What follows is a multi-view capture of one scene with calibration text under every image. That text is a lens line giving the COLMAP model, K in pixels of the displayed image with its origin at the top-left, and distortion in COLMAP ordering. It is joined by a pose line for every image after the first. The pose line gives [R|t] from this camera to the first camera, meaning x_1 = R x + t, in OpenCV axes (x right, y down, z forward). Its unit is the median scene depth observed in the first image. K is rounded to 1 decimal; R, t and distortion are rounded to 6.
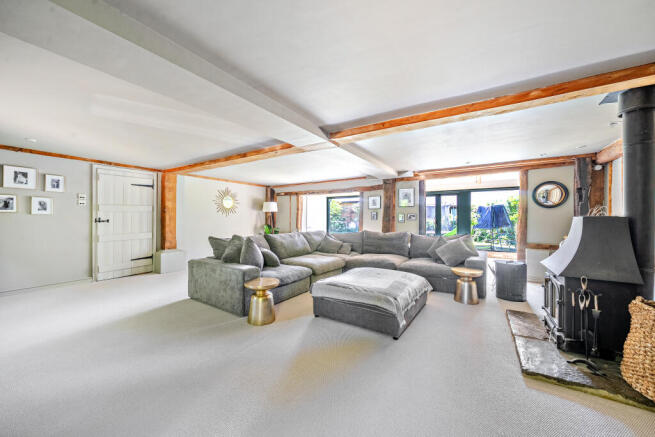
lens RADIAL K [[253.2, 0, 327.5], [0, 253.2, 218.5], [0, 0, 1]] dist [-0.000602, -0.000077]
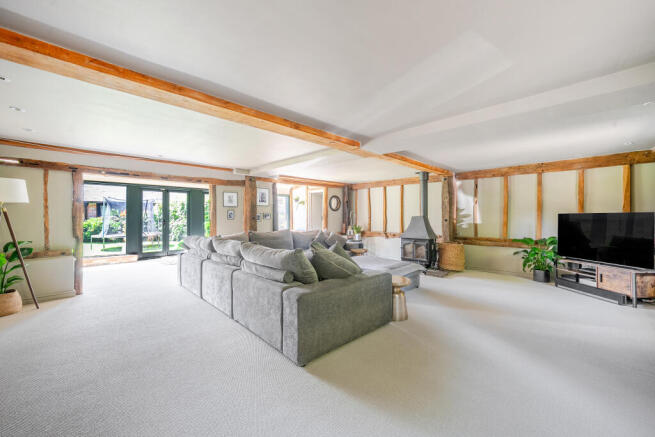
lens RADIAL K [[253.2, 0, 327.5], [0, 253.2, 218.5], [0, 0, 1]] dist [-0.000602, -0.000077]
pose [[0.225226, -0.009563, 0.974260, -0.658330], [0.001615, 0.999954, 0.009442, -0.004986], [-0.974305, -0.000553, 0.225231, 0.519012]]
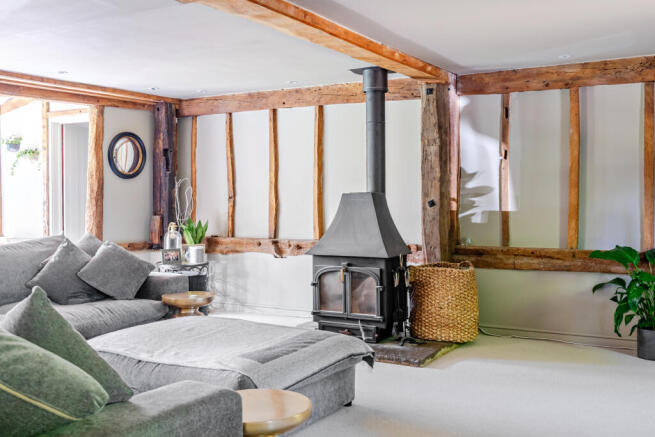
lens RADIAL K [[695.6, 0, 327.4], [0, 695.6, 216.5], [0, 0, 1]] dist [0.021031, 0.012271]
pose [[-0.052467, -0.033354, 0.998065, -0.586788], [0.006529, 0.999409, 0.033742, -0.004147], [-0.998601, 0.008286, -0.052219, 0.495759]]
